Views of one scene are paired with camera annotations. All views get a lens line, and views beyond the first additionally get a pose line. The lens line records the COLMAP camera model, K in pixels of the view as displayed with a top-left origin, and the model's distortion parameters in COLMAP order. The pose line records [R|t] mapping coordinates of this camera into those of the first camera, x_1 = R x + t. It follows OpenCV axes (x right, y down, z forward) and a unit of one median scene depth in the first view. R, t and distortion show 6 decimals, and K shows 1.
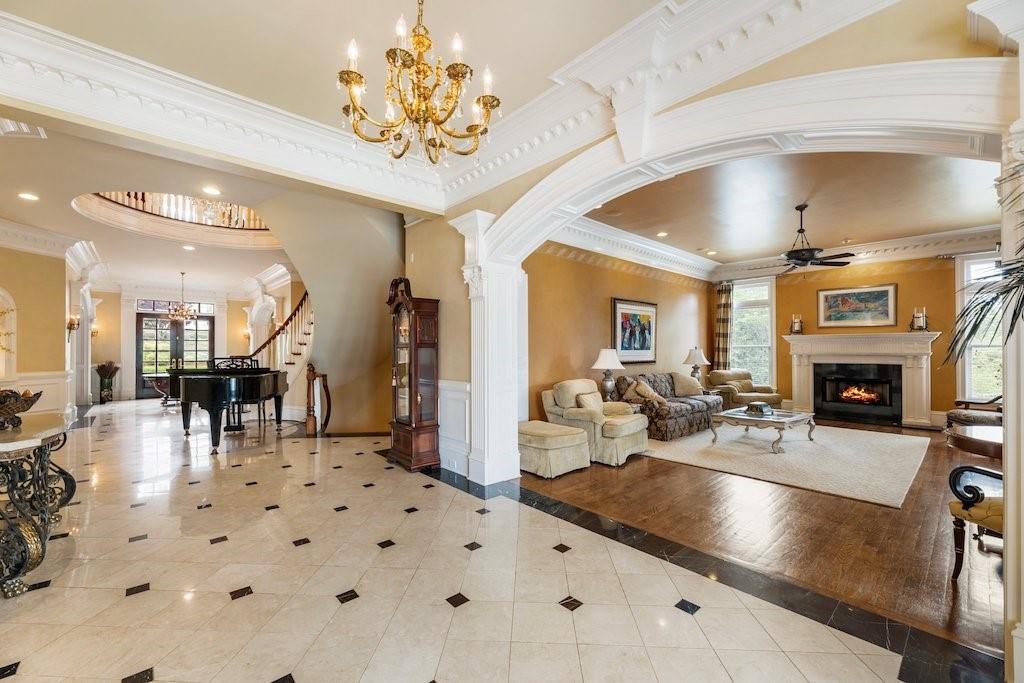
lens RADIAL K [[414.5, 0, 507.8], [0, 414.5, 350.2], [0, 0, 1]] dist [-0.001335, -0.000391]
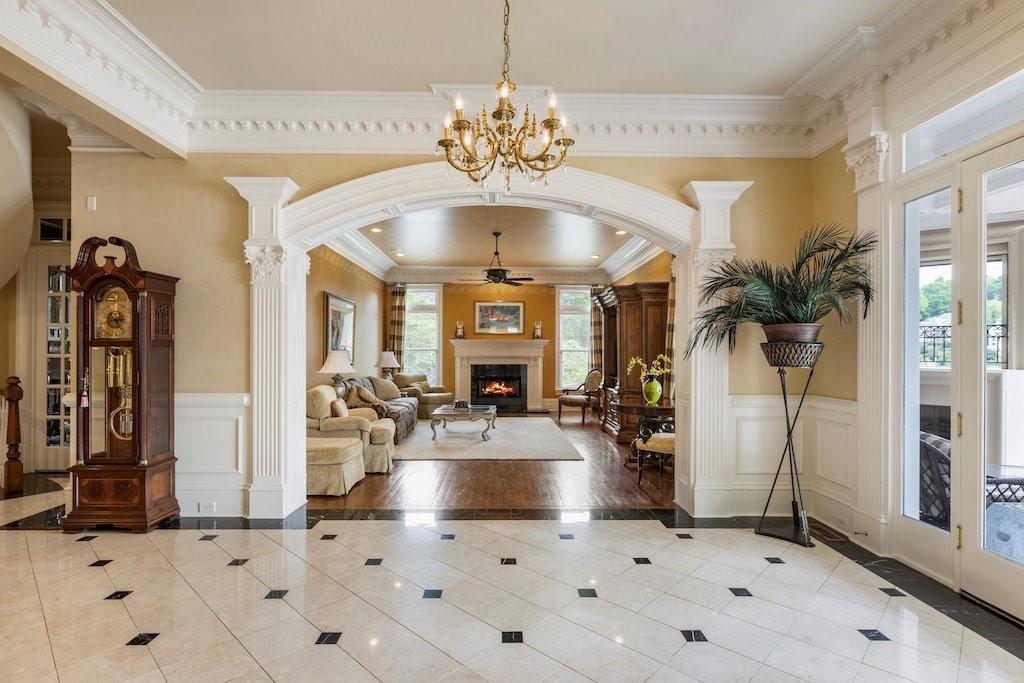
lens RADIAL K [[502.1, 0, 511.3], [0, 502.1, 357.8], [0, 0, 1]] dist [0.000238, -0.000176]
pose [[0.649884, -0.003268, 0.760026, -0.287659], [-0.004035, 0.999962, 0.007750, 0.002145], [-0.760022, -0.008104, 0.649846, 0.015049]]
